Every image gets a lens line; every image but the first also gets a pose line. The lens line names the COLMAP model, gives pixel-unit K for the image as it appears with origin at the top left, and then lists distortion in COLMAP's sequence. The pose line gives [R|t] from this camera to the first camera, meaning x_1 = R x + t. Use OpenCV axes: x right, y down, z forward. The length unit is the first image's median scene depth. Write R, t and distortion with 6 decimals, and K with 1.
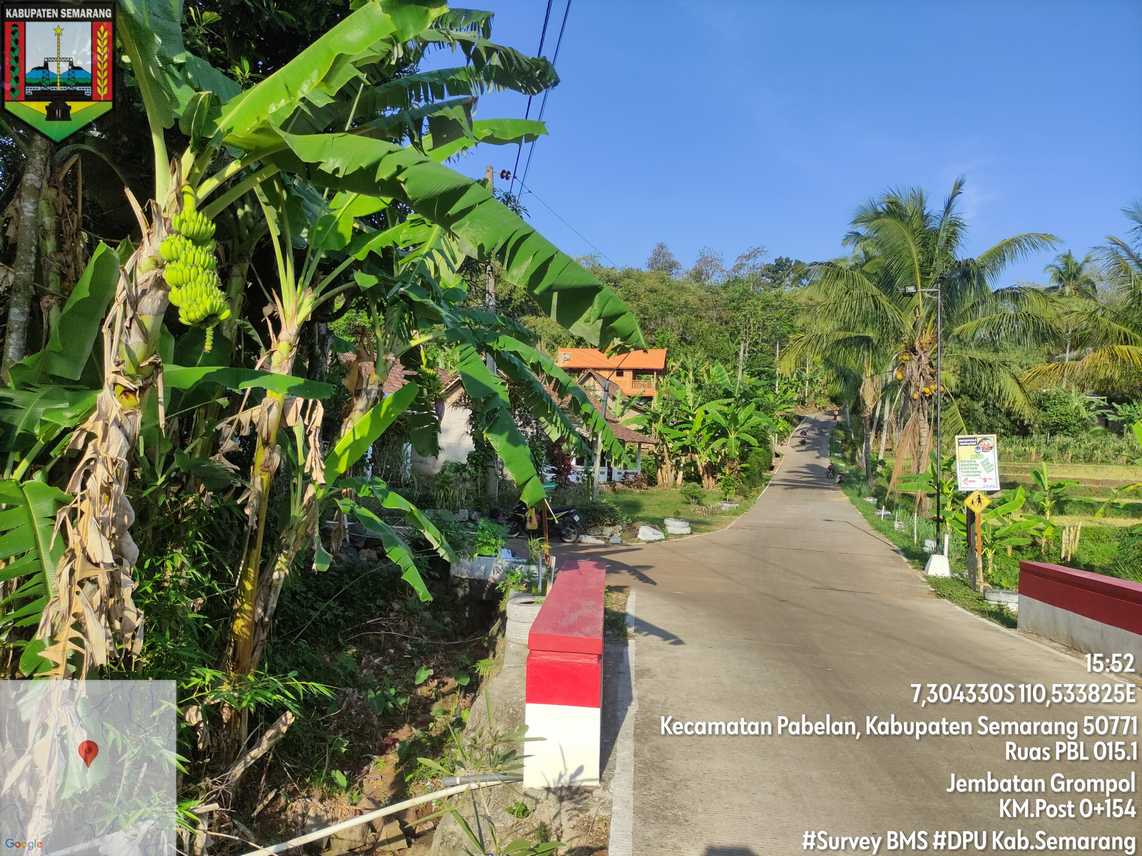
lens RADIAL K [[838.5, 0, 562.8], [0, 838.5, 426.7], [0, 0, 1]] dist [0.045311, -0.042253]
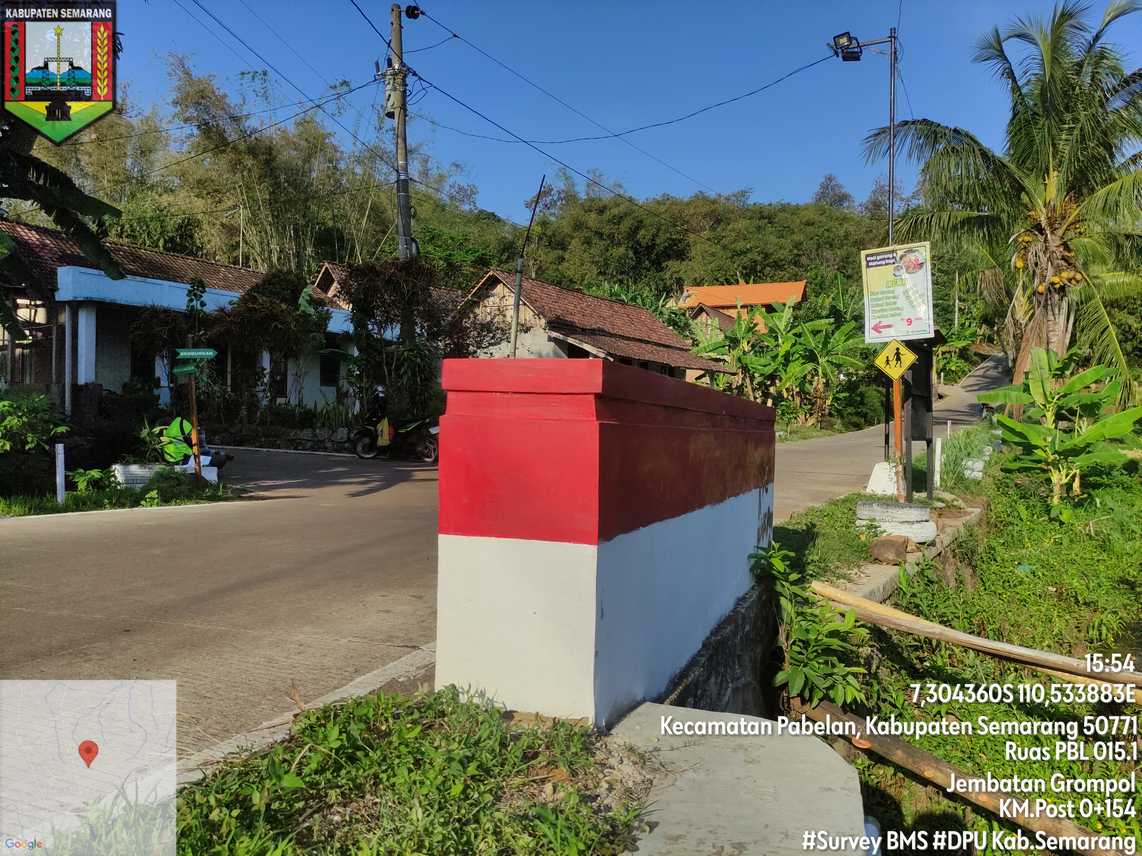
lens RADIAL K [[838.5, 0, 569.3], [0, 838.5, 428.4], [0, 0, 1]] dist [0.045311, -0.042253]
pose [[0.975435, -0.019285, -0.219441, 0.161676], [0.029051, 0.998722, 0.041365, 0.042954], [0.218362, -0.046724, 0.974749, 0.154818]]
